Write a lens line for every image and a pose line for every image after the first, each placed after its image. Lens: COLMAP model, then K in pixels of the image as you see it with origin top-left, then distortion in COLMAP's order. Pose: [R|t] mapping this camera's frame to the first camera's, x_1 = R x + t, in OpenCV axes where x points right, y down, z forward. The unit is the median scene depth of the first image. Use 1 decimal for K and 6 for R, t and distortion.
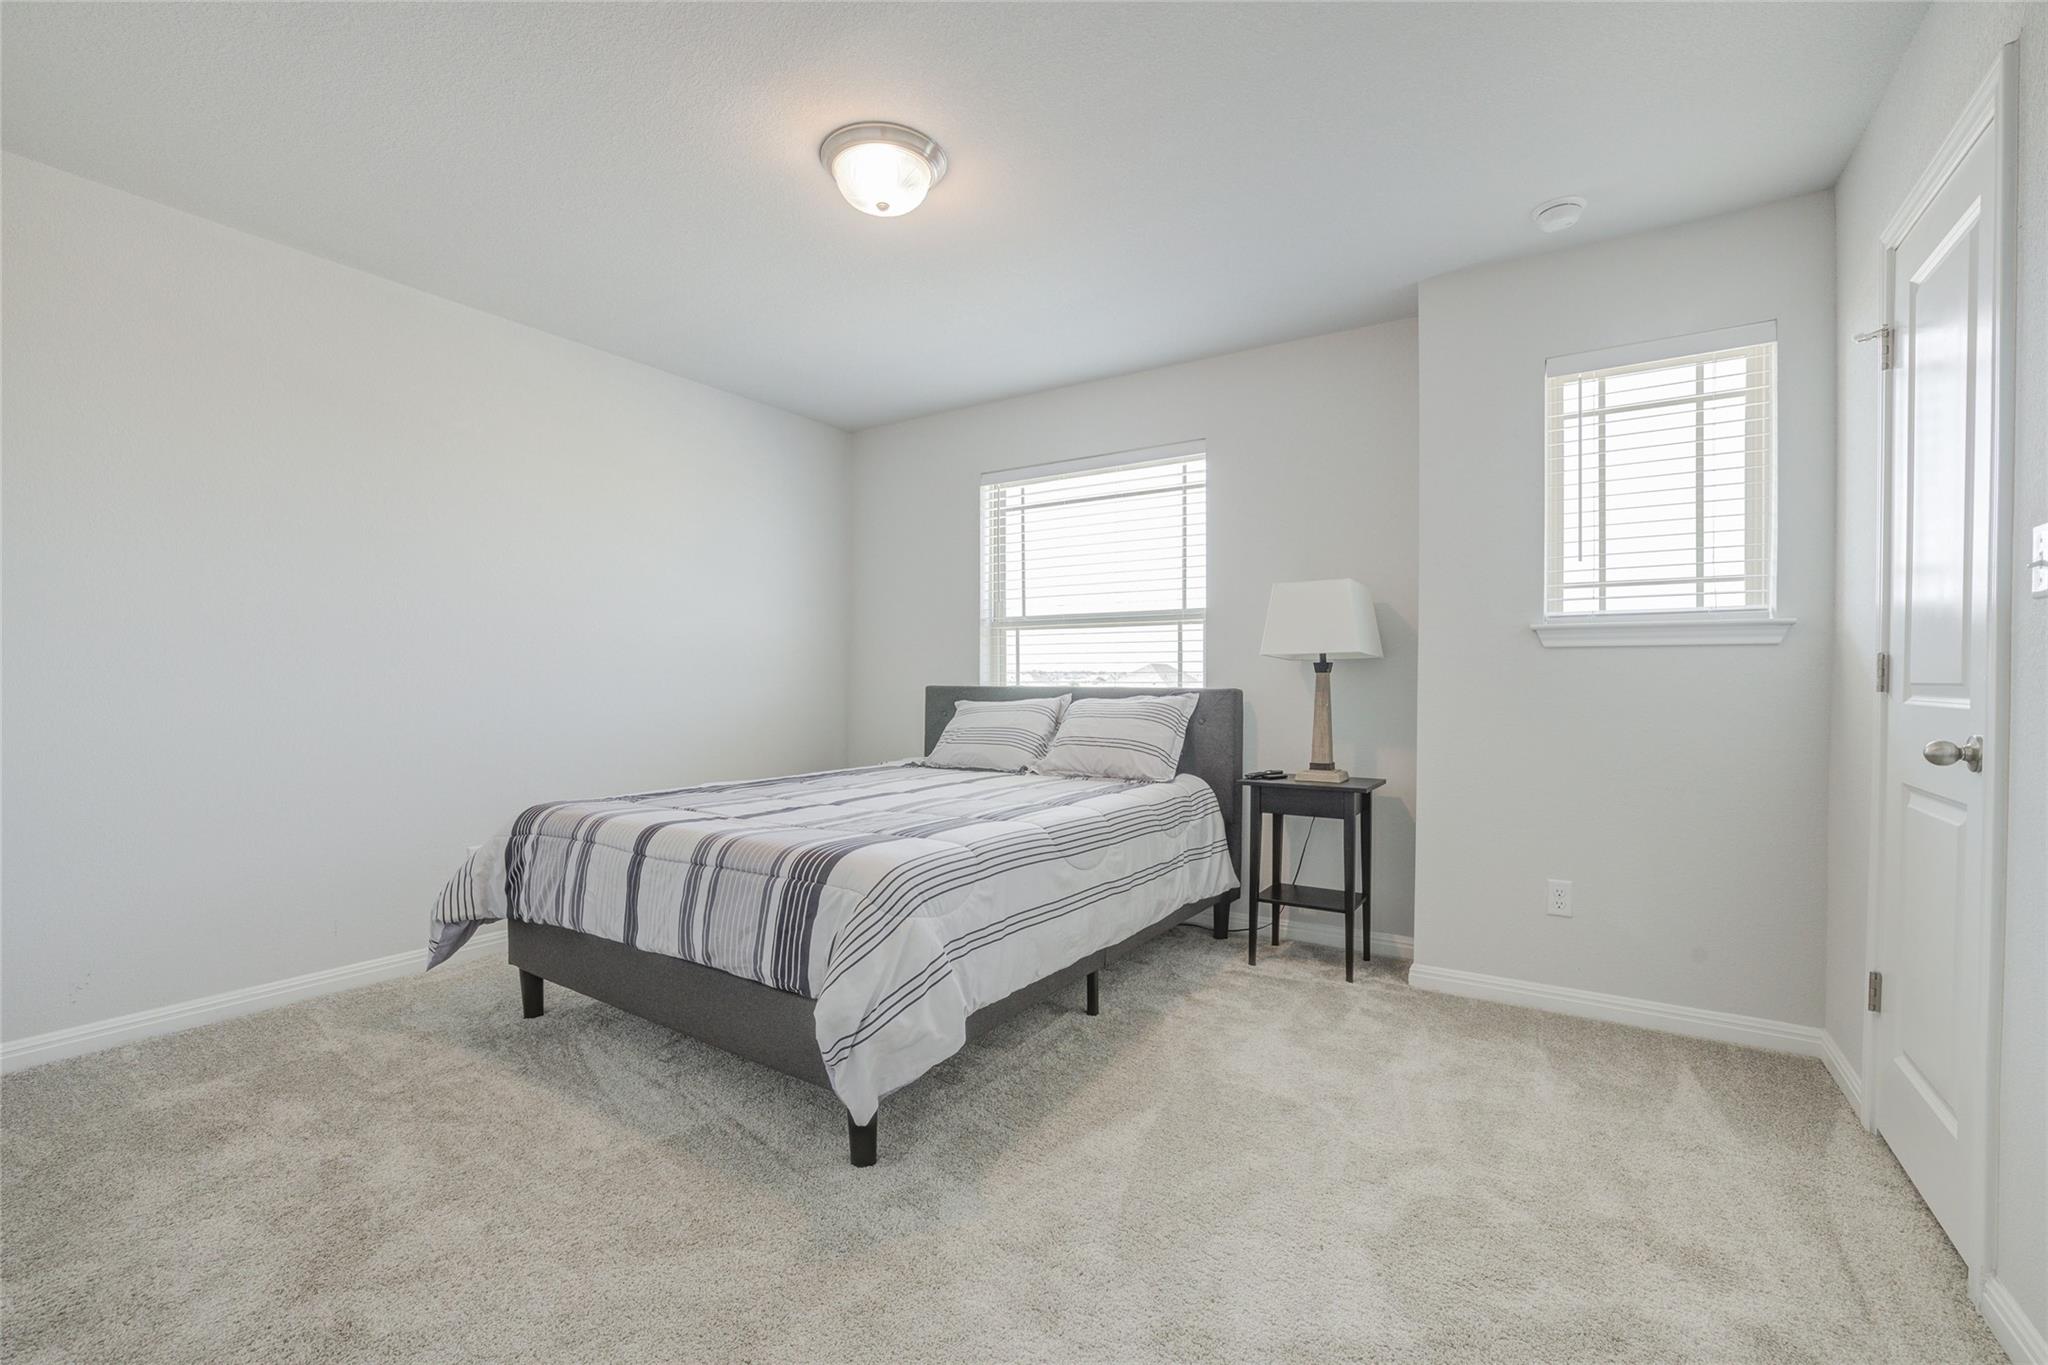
lens RADIAL K [[872.7, 0, 1015.8], [0, 872.7, 683.2], [0, 0, 1]] dist [-0.046592, 0.017377]
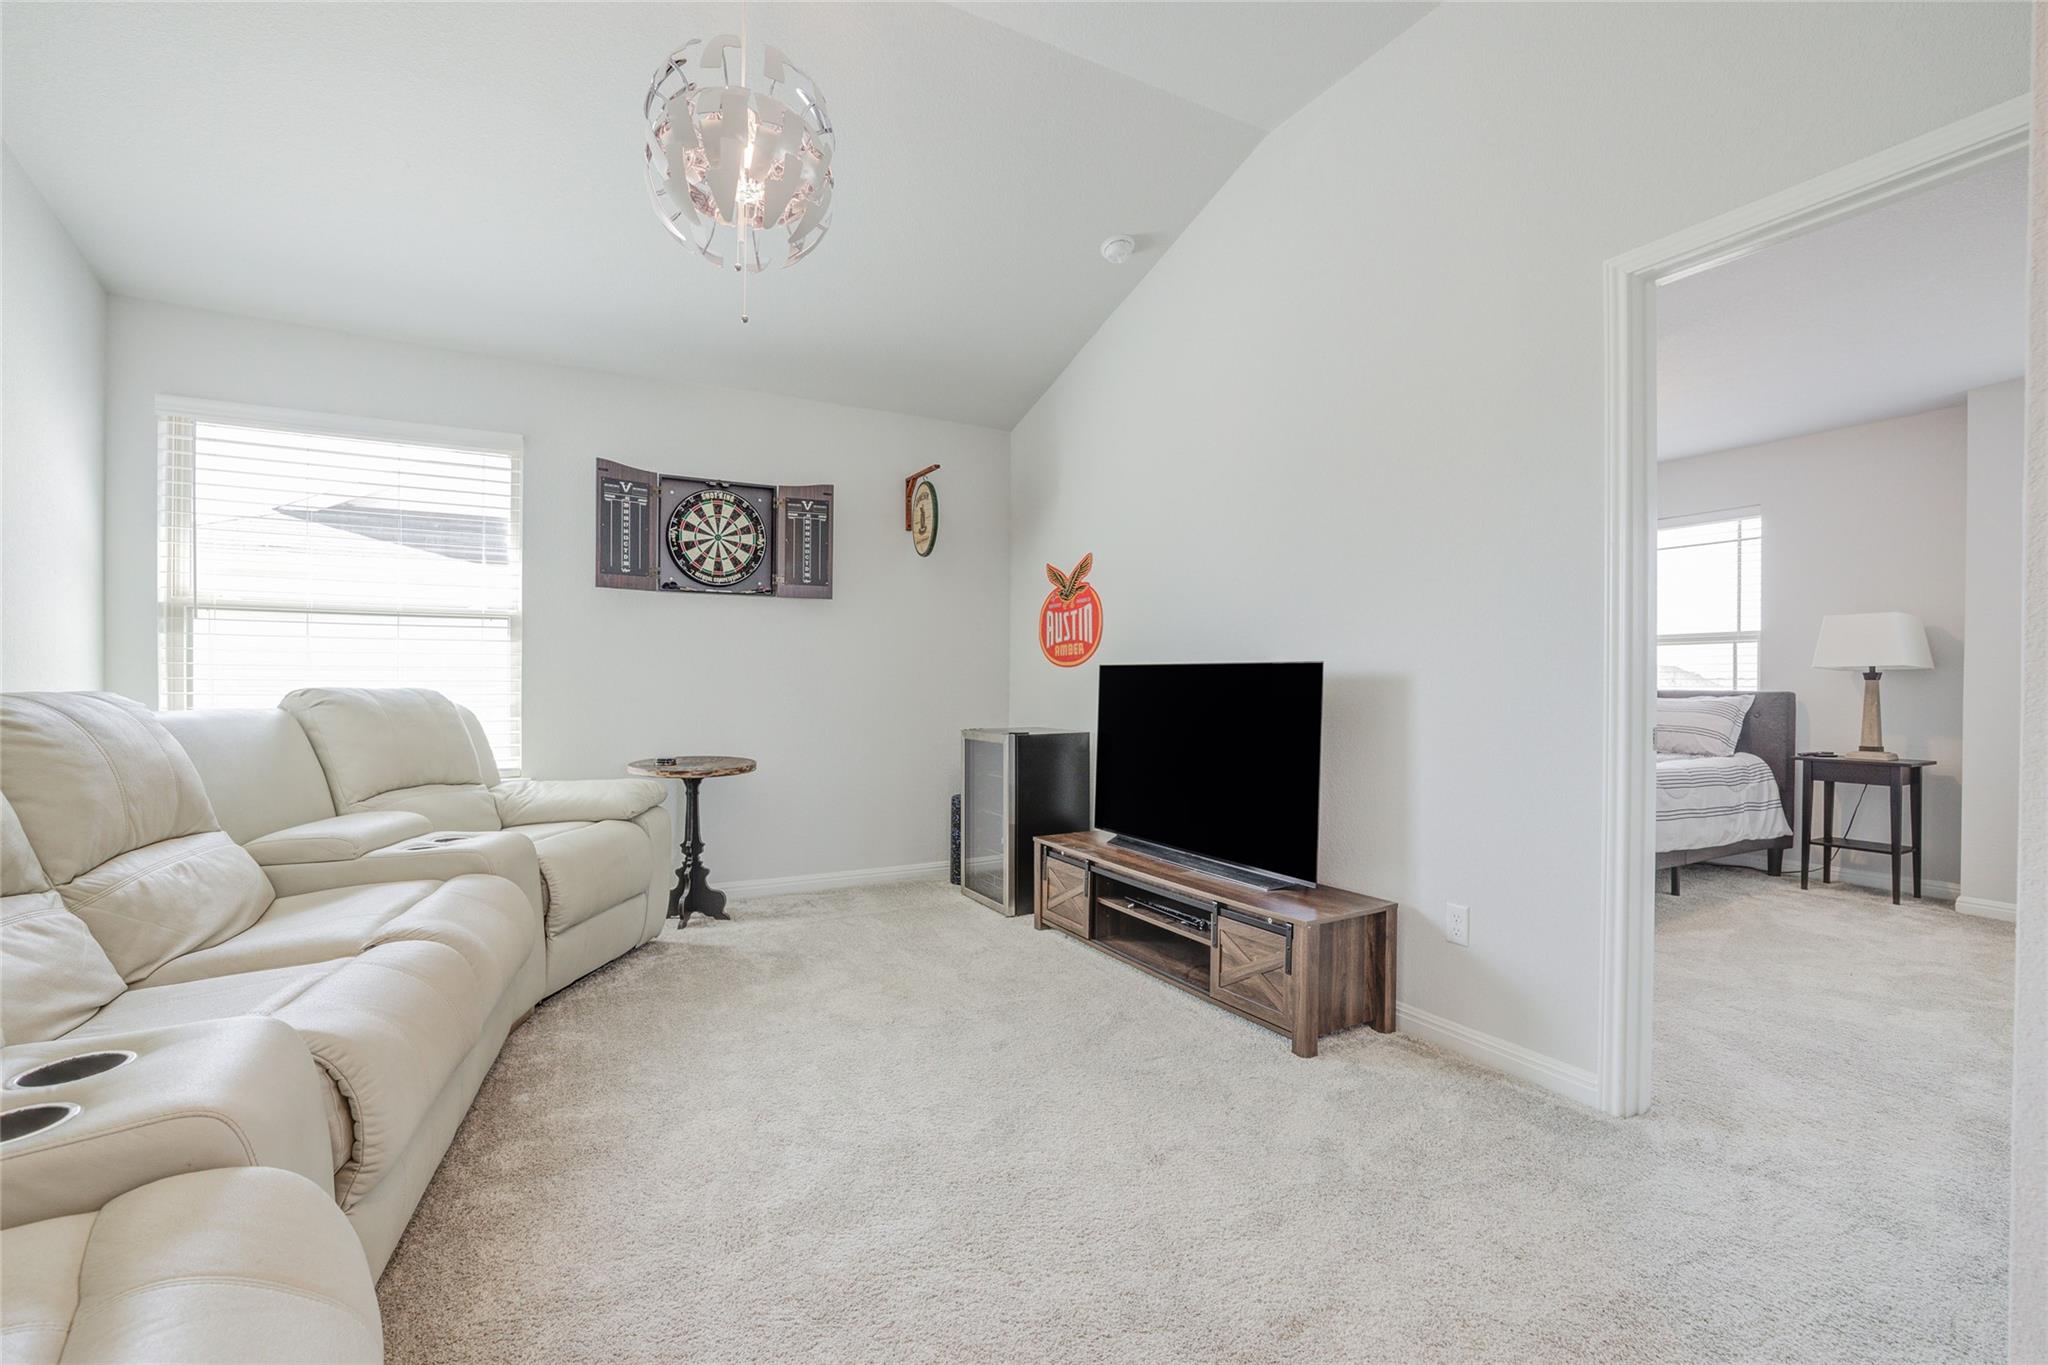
lens RADIAL K [[872.7, 0, 1015.8], [0, 872.7, 683.2], [0, 0, 1]] dist [-0.046592, 0.017377]
pose [[0.886095, 0.004685, -0.463481, -0.215383], [-0.006144, 0.999980, -0.001639, 0.003128], [0.463464, 0.004300, 0.886106, -0.780609]]
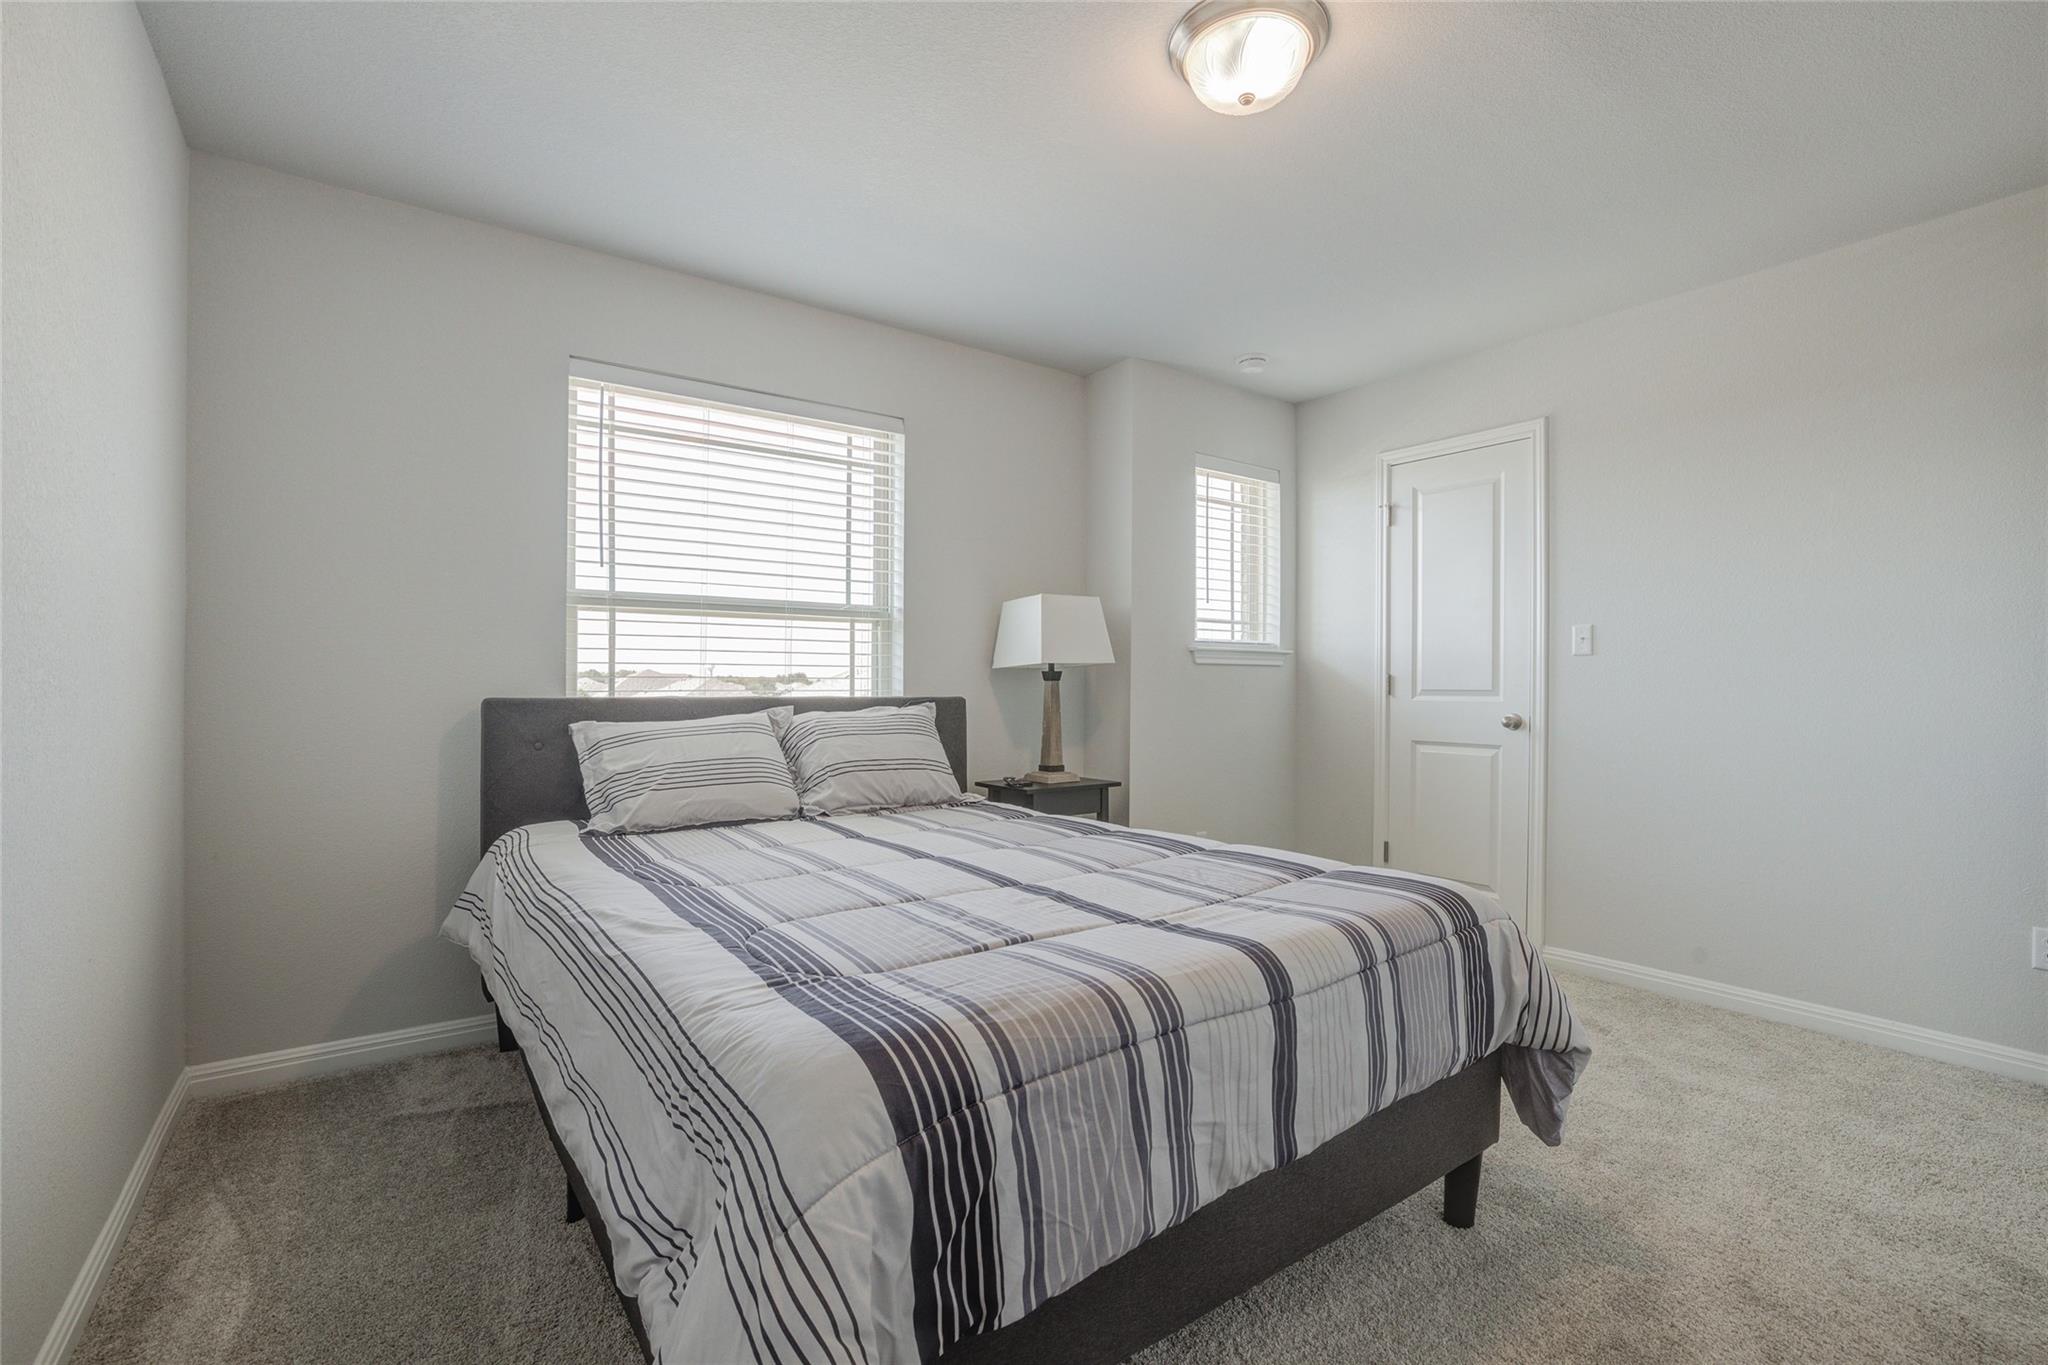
lens RADIAL K [[914.2, 0, 1024.0], [0, 914.2, 682.5], [0, 0, 1]] dist [-0.052864, -0.000039]
pose [[0.347263, 0.001317, 0.937767, -0.688241], [0.001826, 0.999996, -0.002081, -0.007500], [-0.937766, 0.002435, 0.347259, 0.618967]]
